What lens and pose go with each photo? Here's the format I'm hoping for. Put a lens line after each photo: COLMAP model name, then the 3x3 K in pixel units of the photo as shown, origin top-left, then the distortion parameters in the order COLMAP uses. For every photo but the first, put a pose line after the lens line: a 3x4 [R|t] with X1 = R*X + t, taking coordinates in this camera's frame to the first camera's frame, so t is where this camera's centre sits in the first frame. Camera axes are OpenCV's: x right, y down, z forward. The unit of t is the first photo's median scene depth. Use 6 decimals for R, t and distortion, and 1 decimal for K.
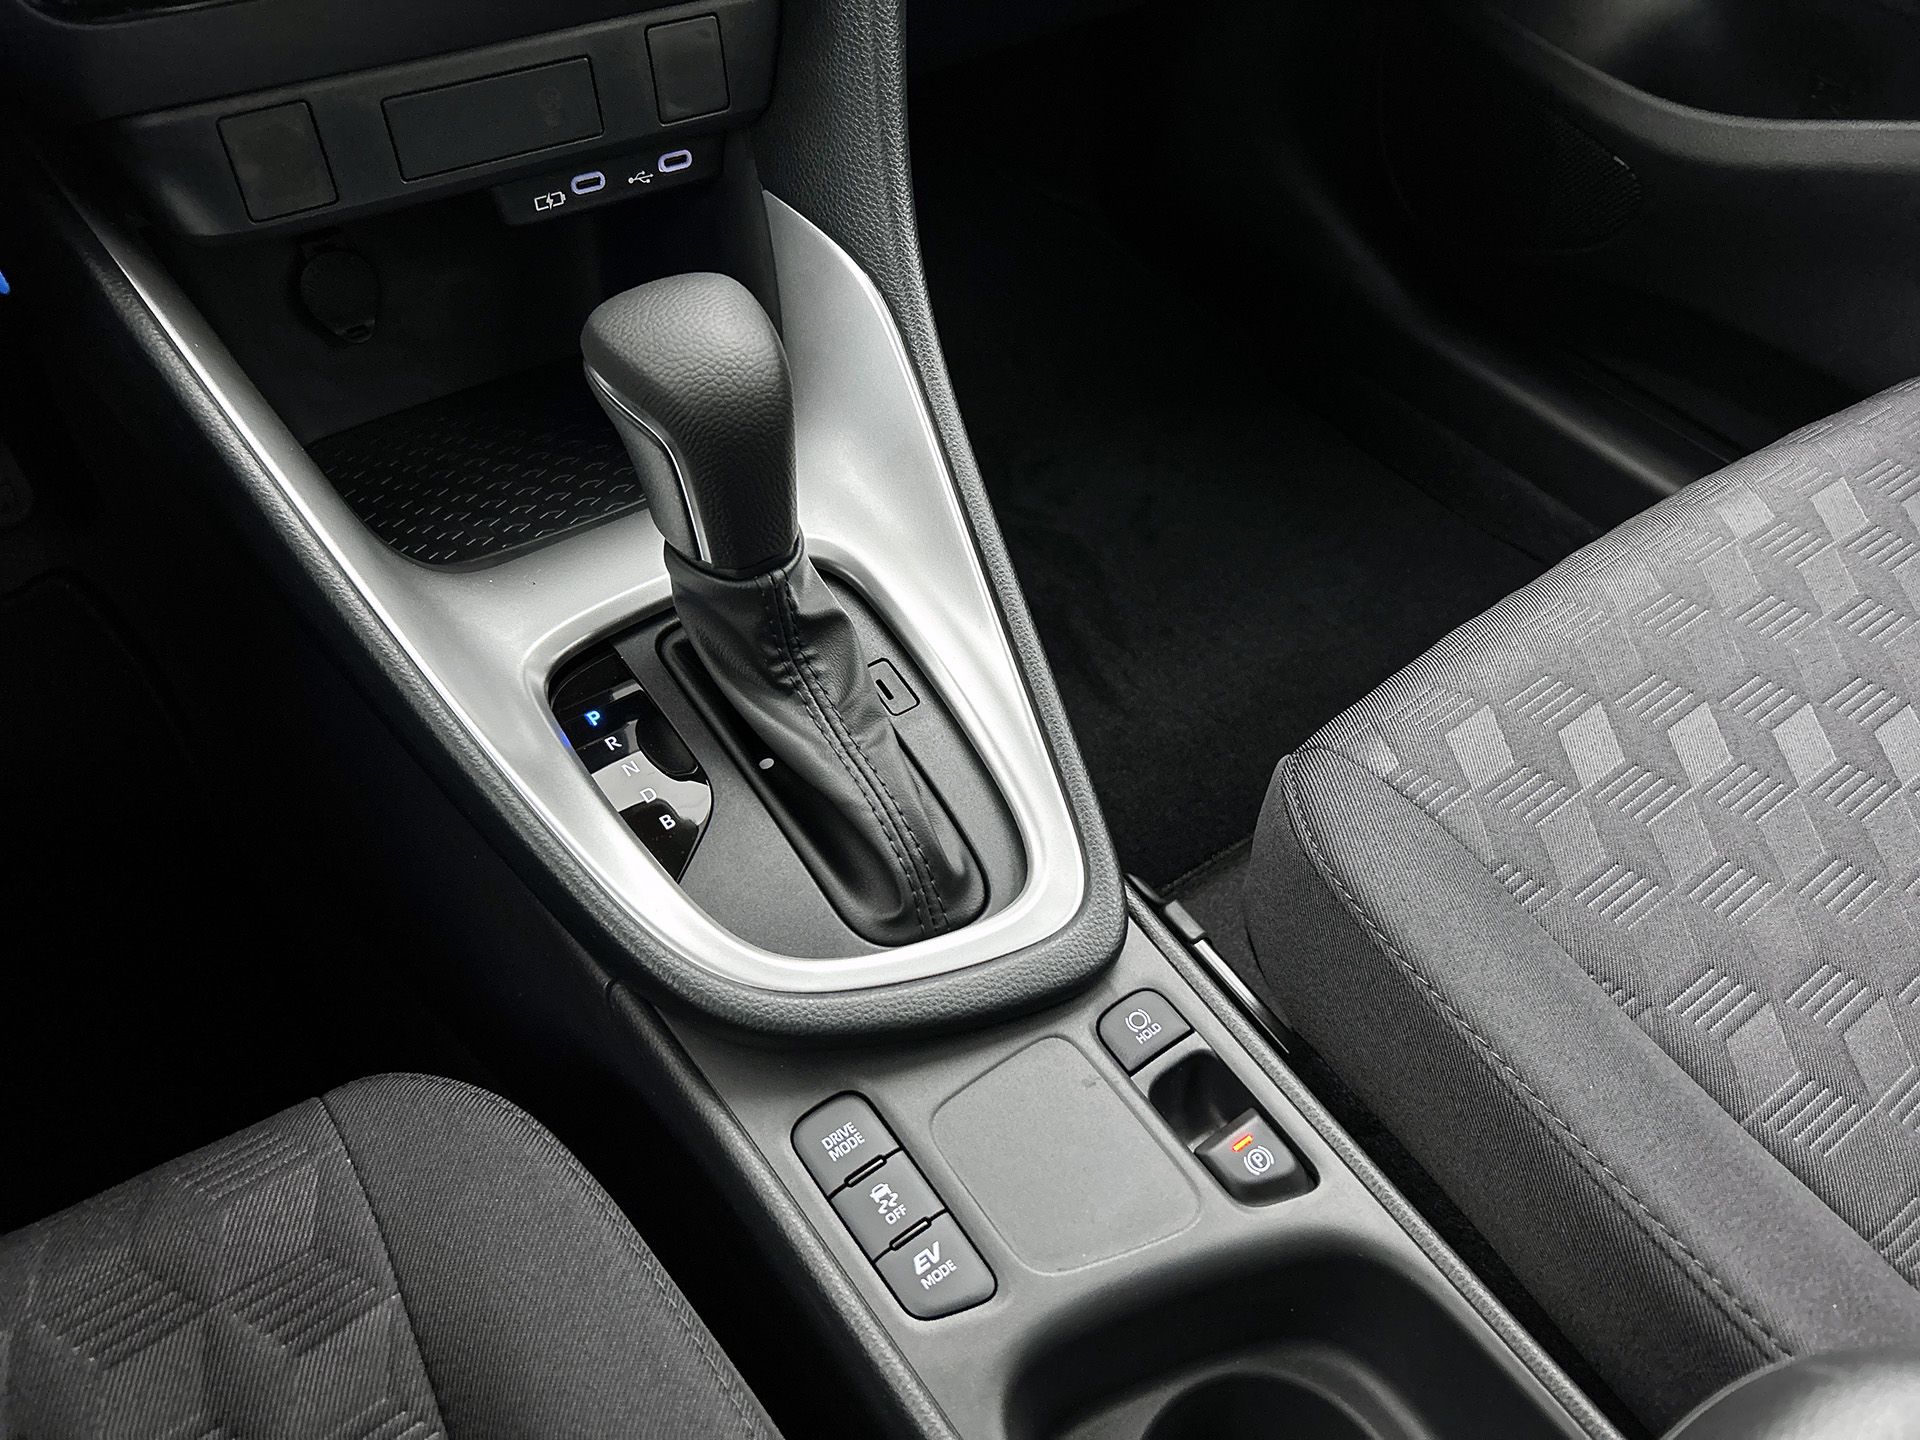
lens RADIAL K [[1431.1, 0, 965.7], [0, 1431.1, 725.8], [0, 0, 1]] dist [0.042888, -0.058580]
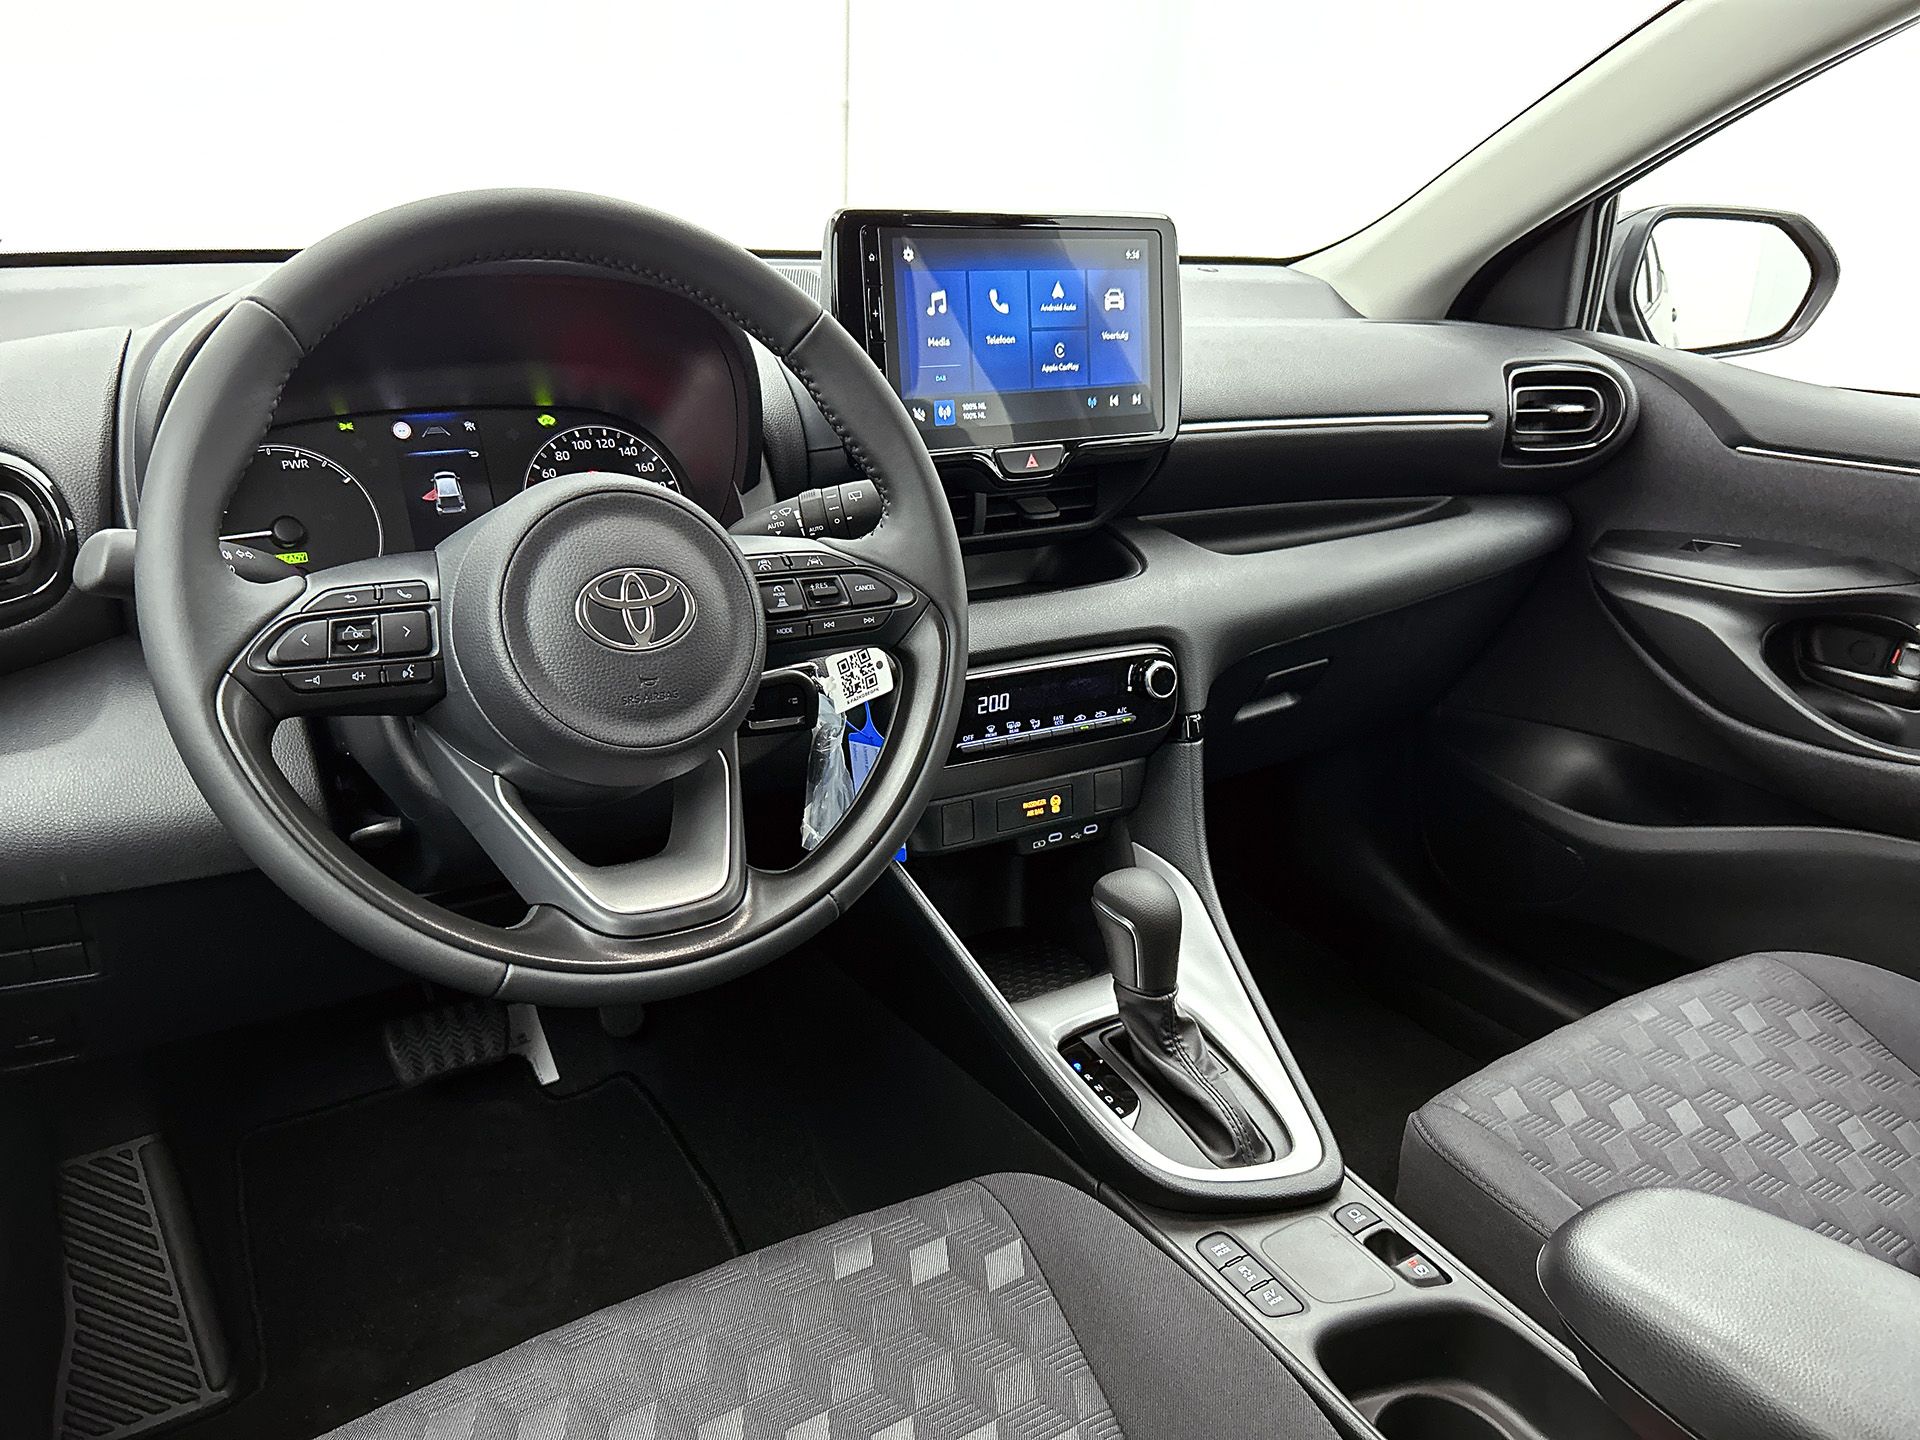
lens RADIAL K [[1431.1, 0, 957.7], [0, 1431.1, 743.4], [0, 0, 1]] dist [0.042888, -0.058580]
pose [[0.998534, 0.011366, -0.052915, -0.331991], [-0.033963, 0.892821, -0.449130, 0.529401], [0.042139, 0.450269, 0.891898, -1.119376]]
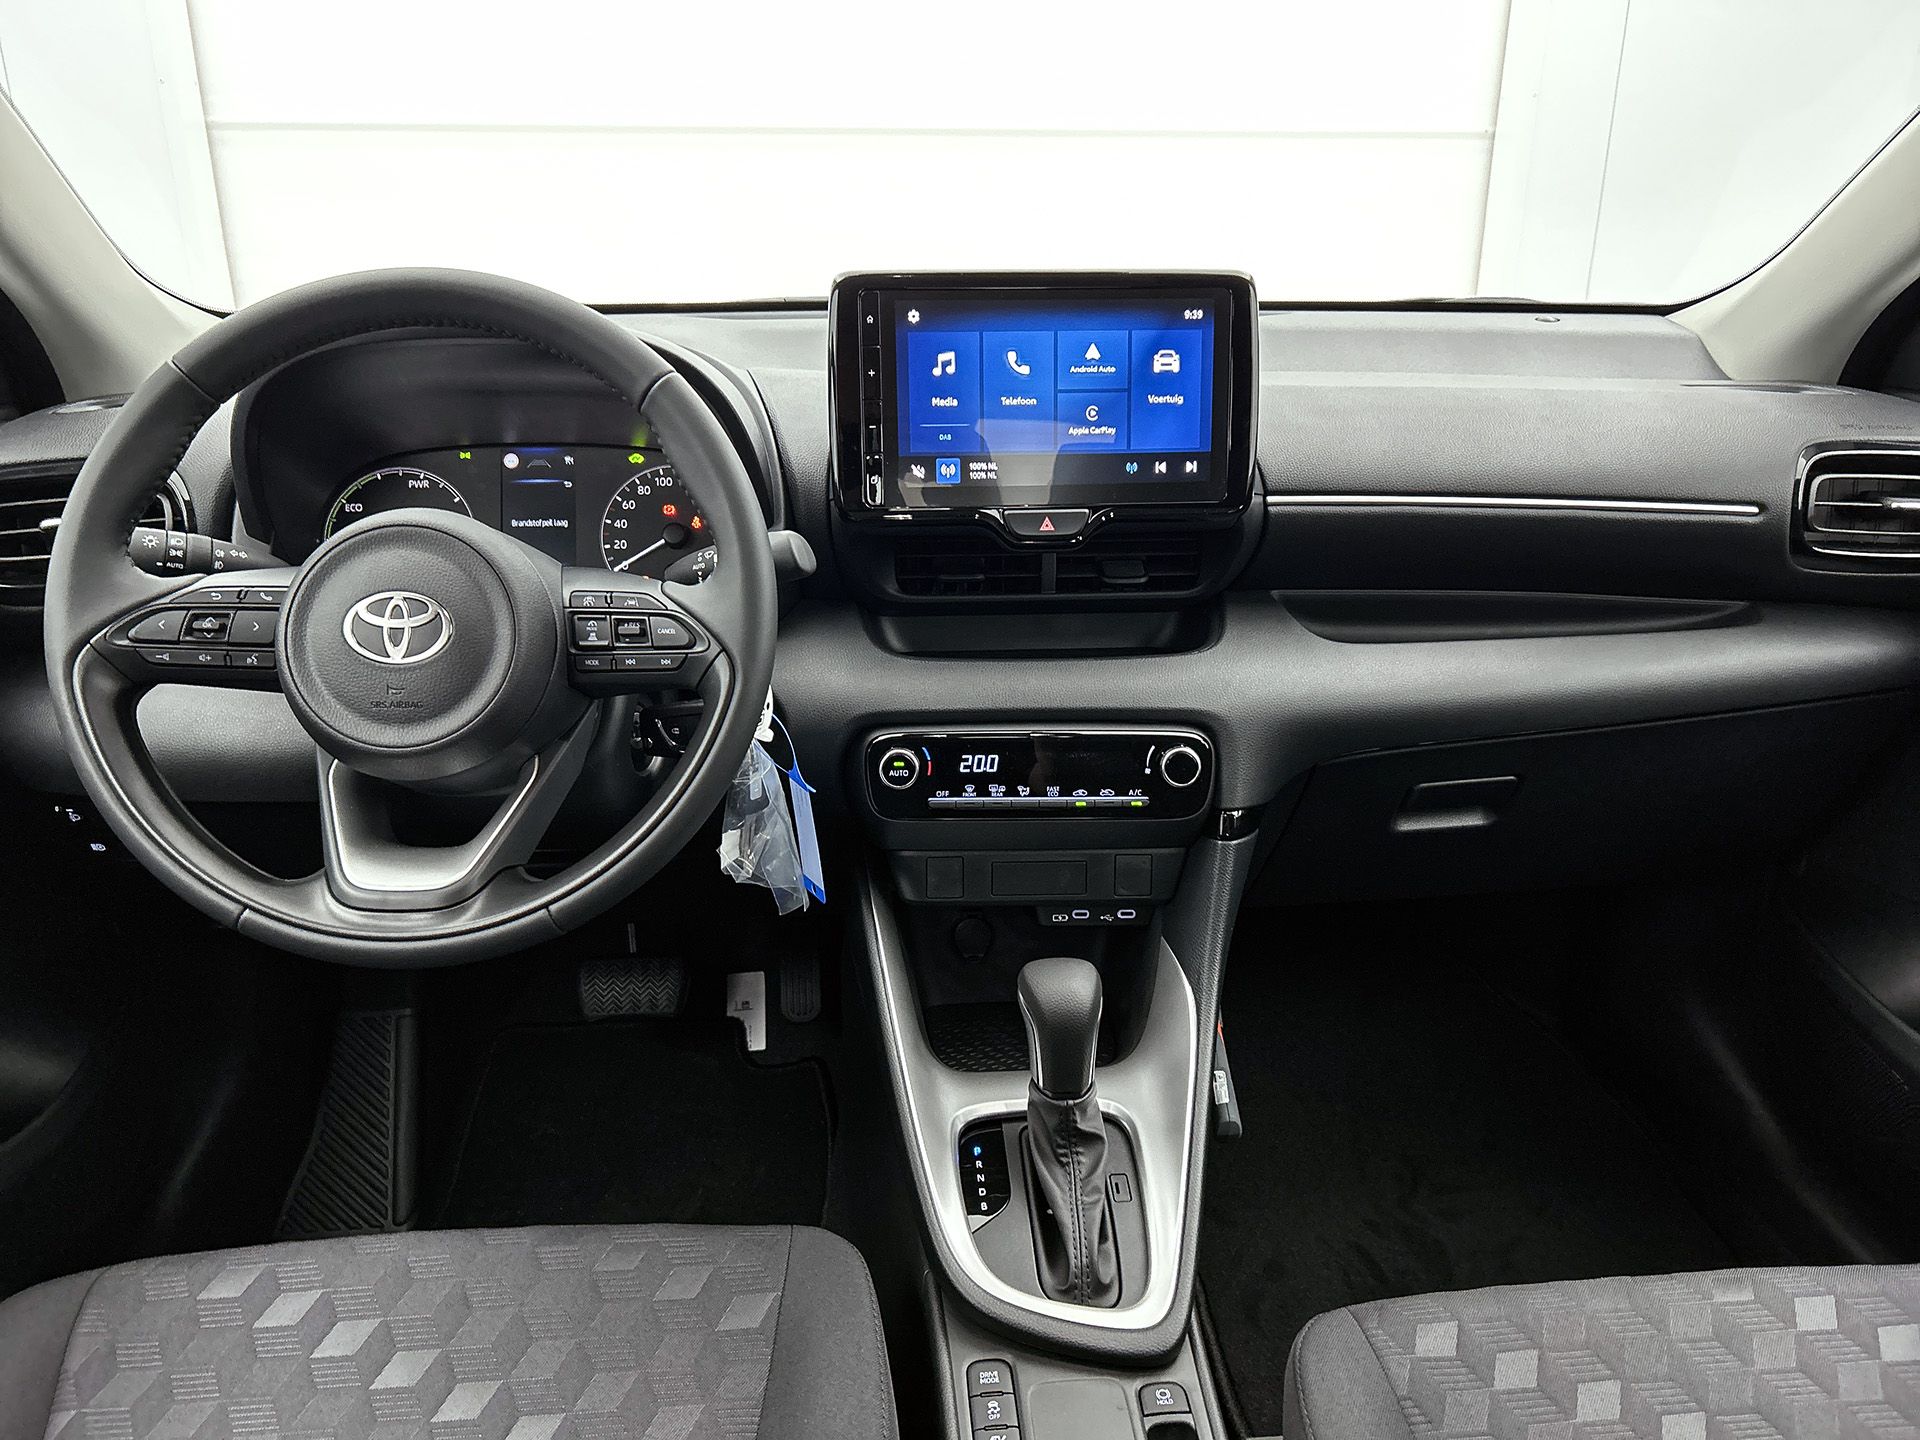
lens RADIAL K [[1431.1, 0, 981.4], [0, 1431.1, 711.9], [0, 0, 1]] dist [0.042888, -0.058580]
pose [[0.849577, 0.139801, -0.508600, 0.702431], [-0.368782, 0.846828, -0.383251, 0.247651], [0.377118, 0.513164, 0.771002, -0.893825]]
